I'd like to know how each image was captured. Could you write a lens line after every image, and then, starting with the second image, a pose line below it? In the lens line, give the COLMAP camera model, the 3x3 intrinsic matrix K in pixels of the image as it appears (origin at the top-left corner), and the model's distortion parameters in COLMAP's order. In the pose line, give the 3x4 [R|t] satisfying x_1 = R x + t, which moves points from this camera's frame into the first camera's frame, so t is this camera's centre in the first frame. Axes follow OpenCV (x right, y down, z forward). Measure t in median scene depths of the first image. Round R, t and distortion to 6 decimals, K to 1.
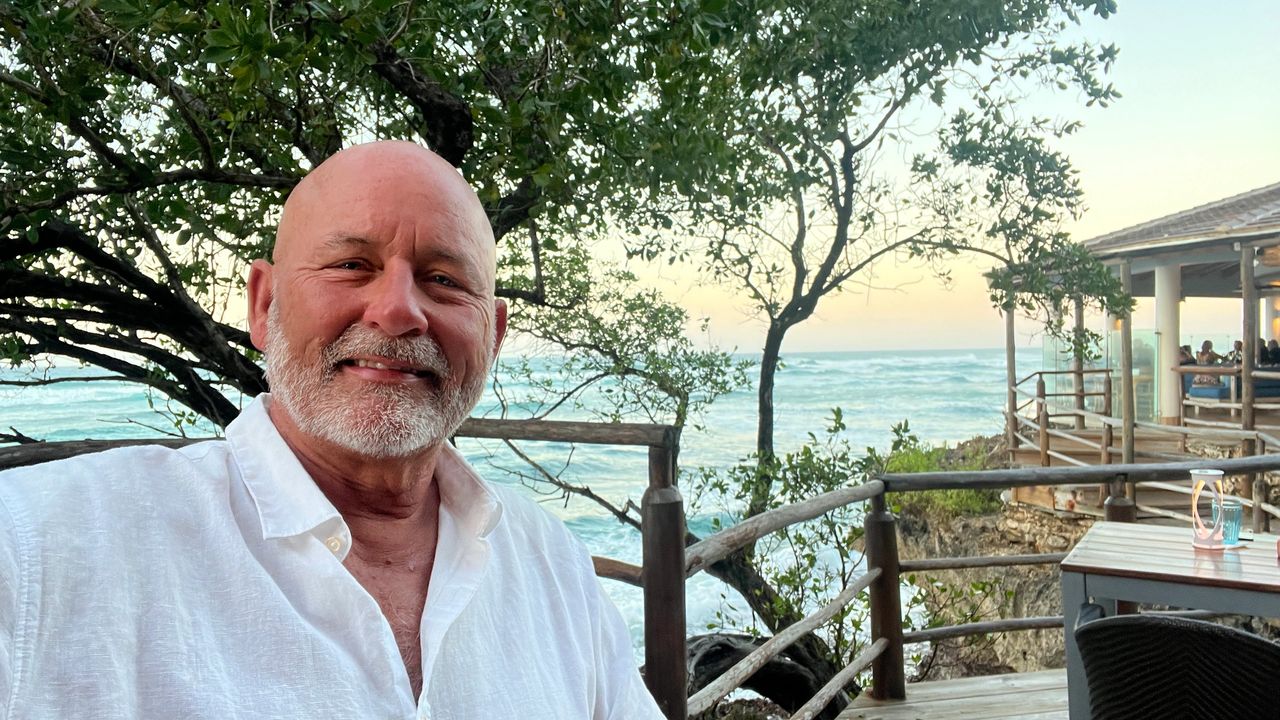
lens RADIAL K [[880.2, 0, 634.2], [0, 880.2, 351.7], [0, 0, 1]] dist [0.027966, -0.006537]
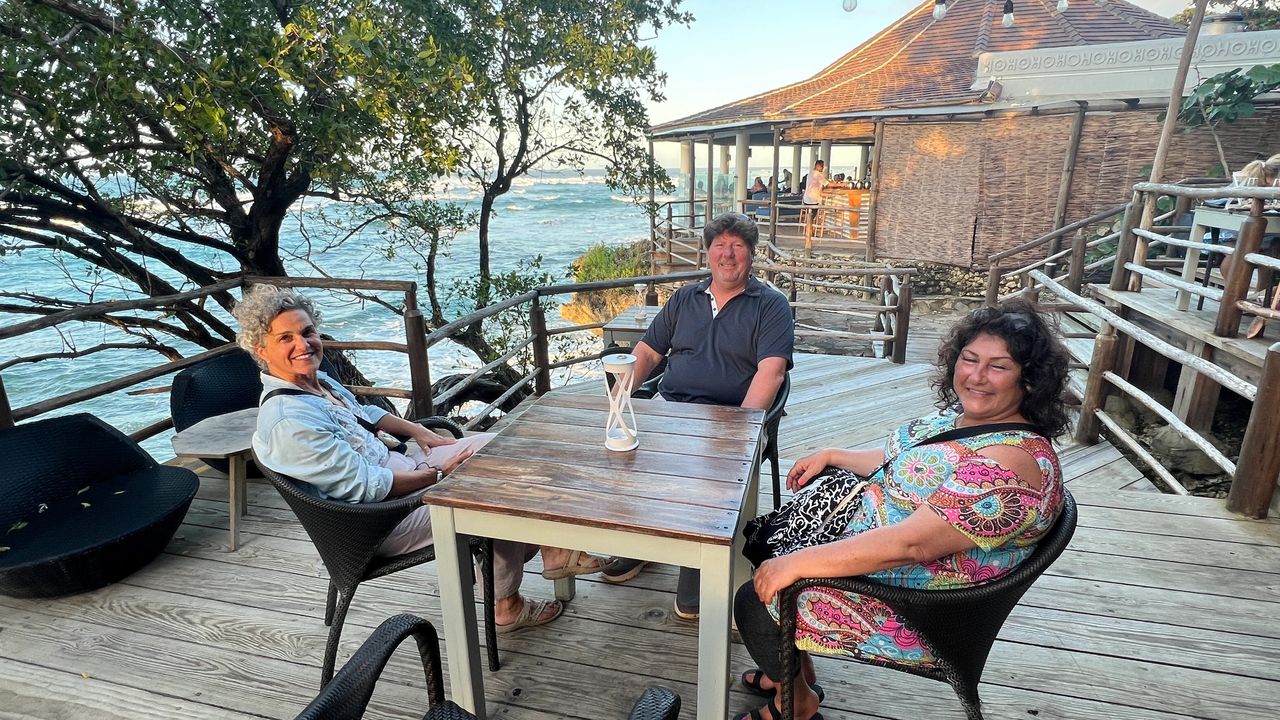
lens RADIAL K [[671.4, 0, 644.3], [0, 671.4, 357.3], [0, 0, 1]] dist [0.012928, -0.000754]
pose [[0.942781, -0.080776, 0.323480, 0.002981], [-0.012455, 0.960999, 0.276272, -0.086184], [-0.333180, -0.264493, 0.905005, -0.316893]]
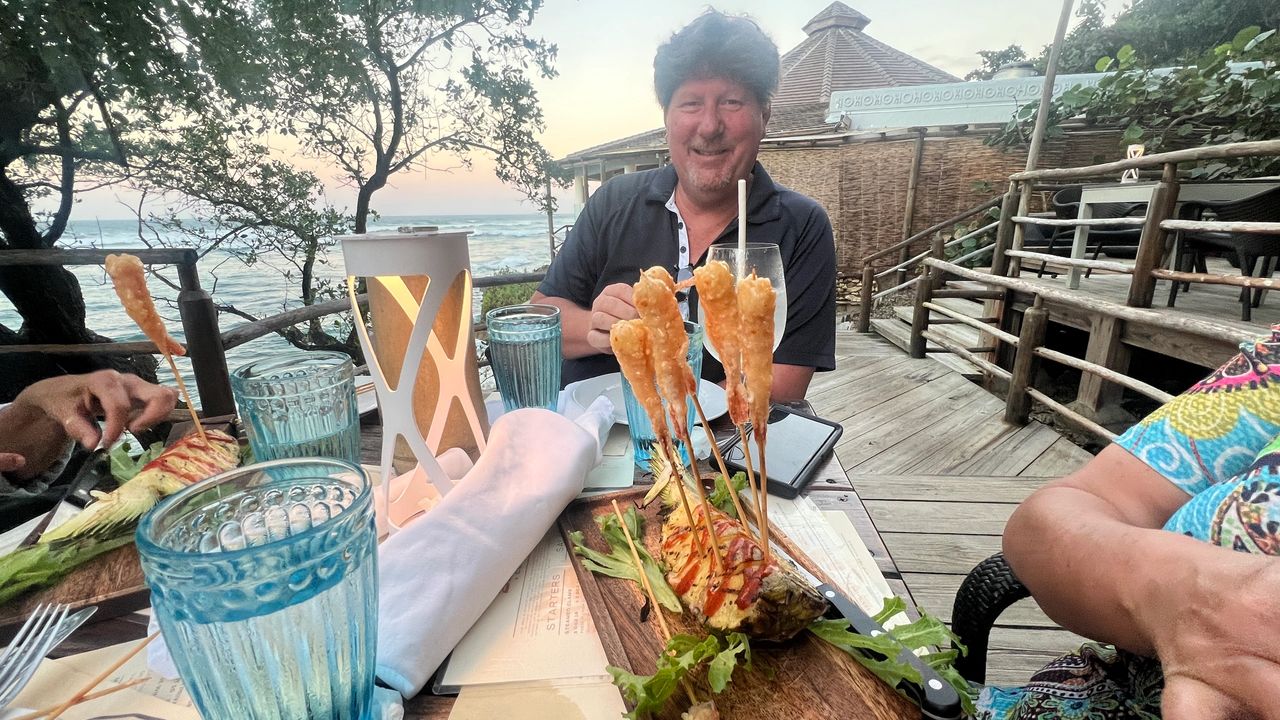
lens RADIAL K [[550.2, 0, 644.7], [0, 550.2, 358.4], [0, 0, 1]] dist [0.001825, 0.000828]
pose [[0.871321, -0.113258, 0.477465, 0.093277], [-0.011909, 0.967834, 0.251309, 0.005721], [-0.490569, -0.224657, 0.841945, -0.086956]]
